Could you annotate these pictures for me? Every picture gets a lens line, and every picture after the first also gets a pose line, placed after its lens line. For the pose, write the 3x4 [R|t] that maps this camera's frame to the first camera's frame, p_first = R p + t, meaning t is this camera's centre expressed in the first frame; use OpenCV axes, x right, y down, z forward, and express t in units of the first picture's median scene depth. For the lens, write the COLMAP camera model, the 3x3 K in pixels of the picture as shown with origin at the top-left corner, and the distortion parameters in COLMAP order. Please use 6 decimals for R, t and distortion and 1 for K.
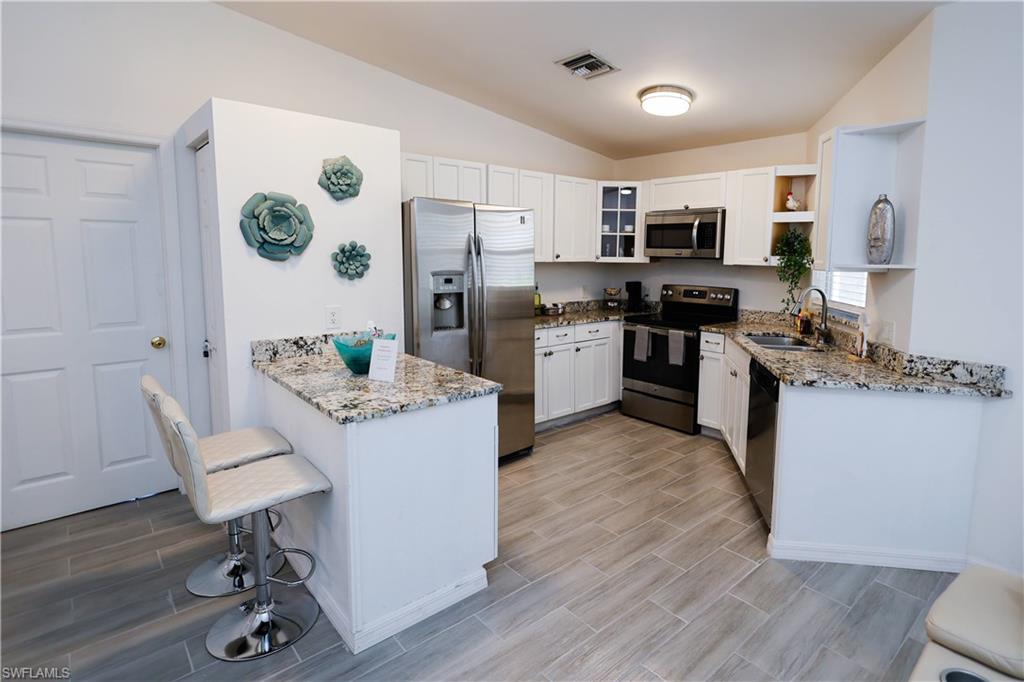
lens RADIAL K [[527.0, 0, 548.5], [0, 527.0, 305.8], [0, 0, 1]] dist [0.000567, -0.000488]
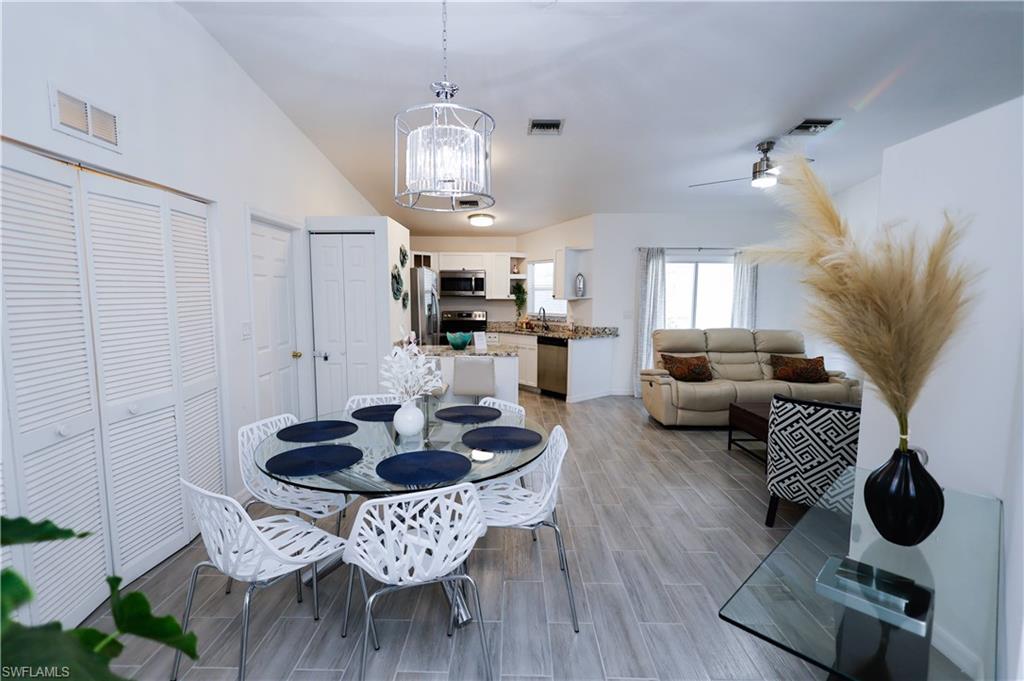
lens RADIAL K [[471.9, 0, 502.0], [0, 471.9, 344.7], [0, 0, 1]] dist [-0.004585, 0.001027]
pose [[0.693401, -0.087643, 0.715202, -1.368776], [0.079927, 0.995805, 0.044538, 0.026914], [-0.716106, 0.026281, 0.697497, -0.419548]]
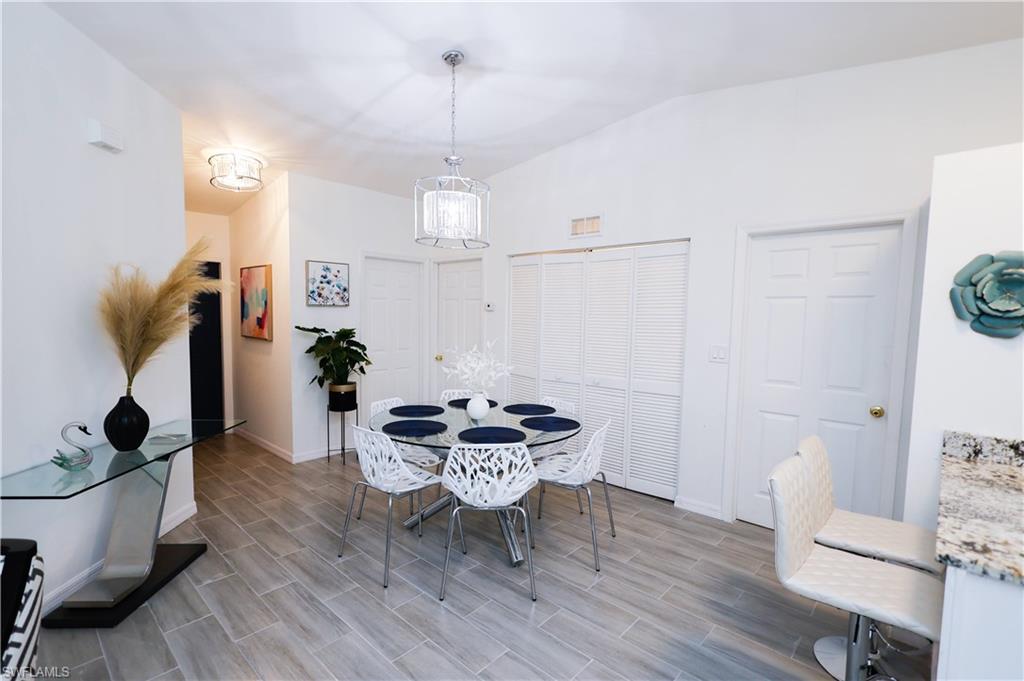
lens RADIAL K [[471.9, 0, 514.3], [0, 471.9, 346.0], [0, 0, 1]] dist [-0.004585, 0.001027]
pose [[0.082026, 0.061484, -0.994732, 0.115413], [-0.119735, 0.991474, 0.051409, -0.020786], [0.989412, 0.114888, 0.088688, 0.205281]]
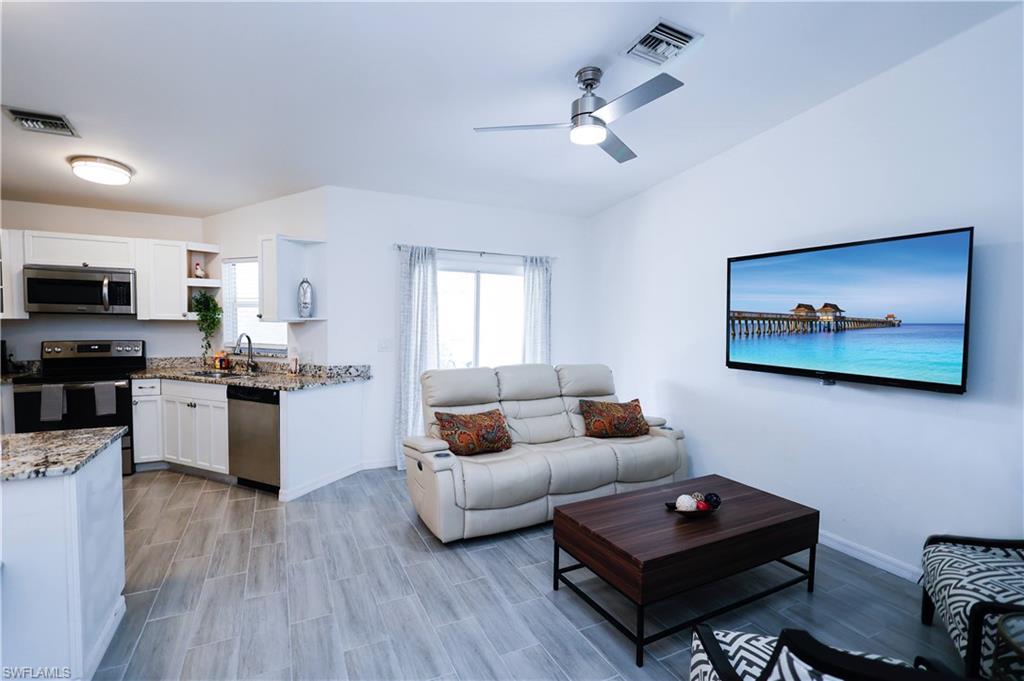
lens RADIAL K [[471.9, 0, 510.4], [0, 471.9, 346.5], [0, 0, 1]] dist [-0.004585, 0.001027]
pose [[0.276982, -0.067735, 0.958485, -0.629819], [0.084560, 0.995360, 0.045905, 0.001108], [-0.957147, 0.068334, 0.281425, -0.072984]]
